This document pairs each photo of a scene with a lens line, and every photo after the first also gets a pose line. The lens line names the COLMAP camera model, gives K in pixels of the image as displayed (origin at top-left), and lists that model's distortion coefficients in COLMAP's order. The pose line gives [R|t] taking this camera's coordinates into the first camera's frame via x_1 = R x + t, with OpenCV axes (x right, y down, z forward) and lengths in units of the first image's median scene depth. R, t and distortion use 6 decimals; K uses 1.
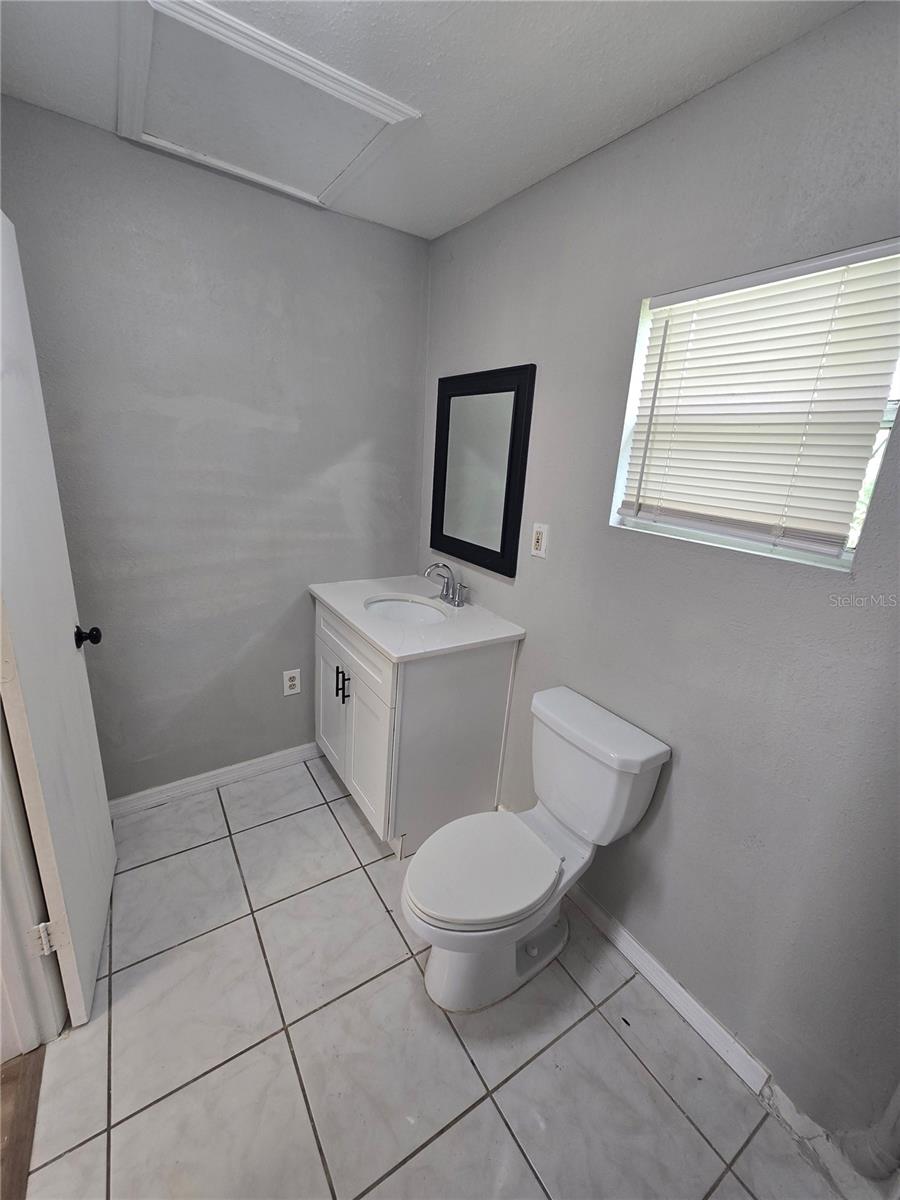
lens RADIAL K [[491.2, 0, 446.0], [0, 491.2, 600.7], [0, 0, 1]] dist [-0.000527, 0.000318]
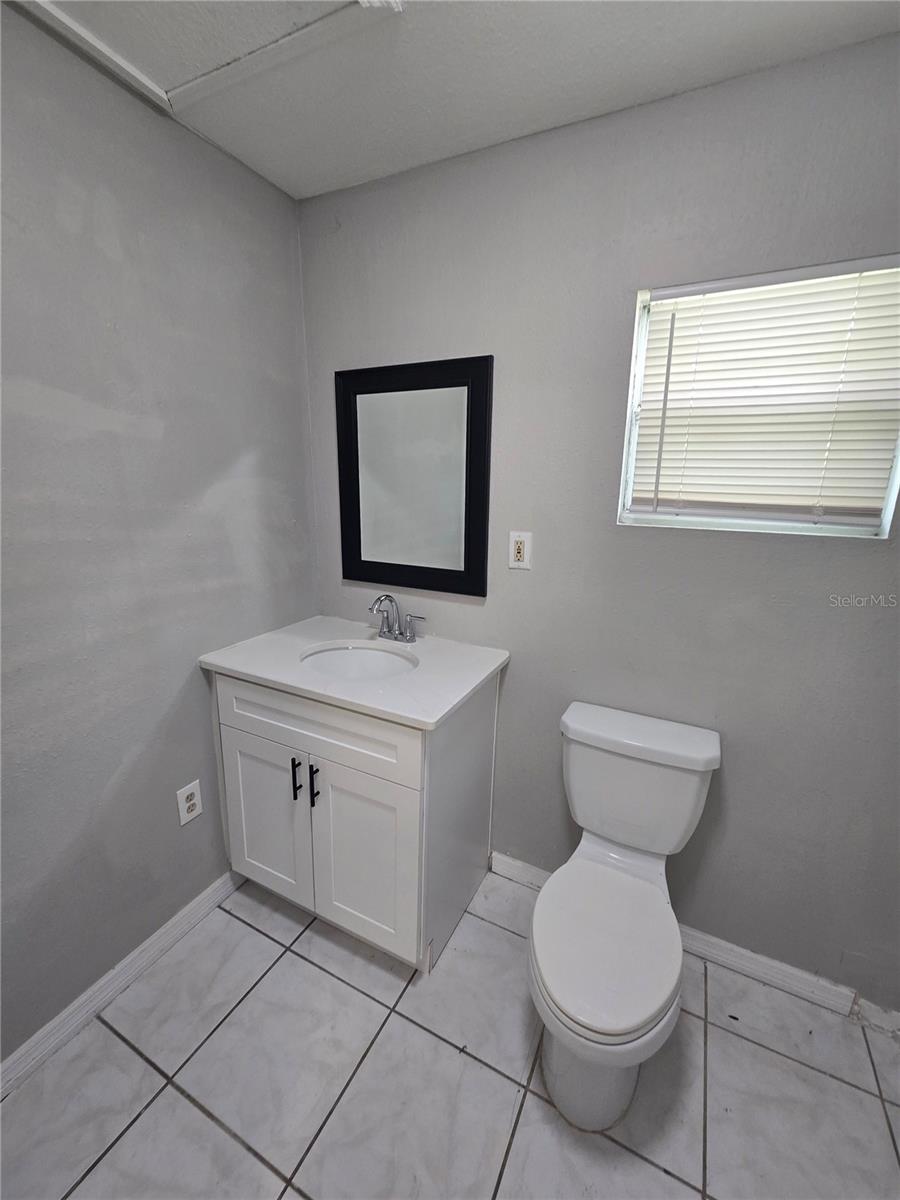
lens RADIAL K [[491.2, 0, 446.0], [0, 491.2, 600.7], [0, 0, 1]] dist [-0.000527, 0.000318]
pose [[0.862706, -0.169405, 0.476487, -0.343608], [0.184682, 0.982684, 0.014995, -0.065149], [-0.470776, 0.075063, 0.879054, 0.254307]]
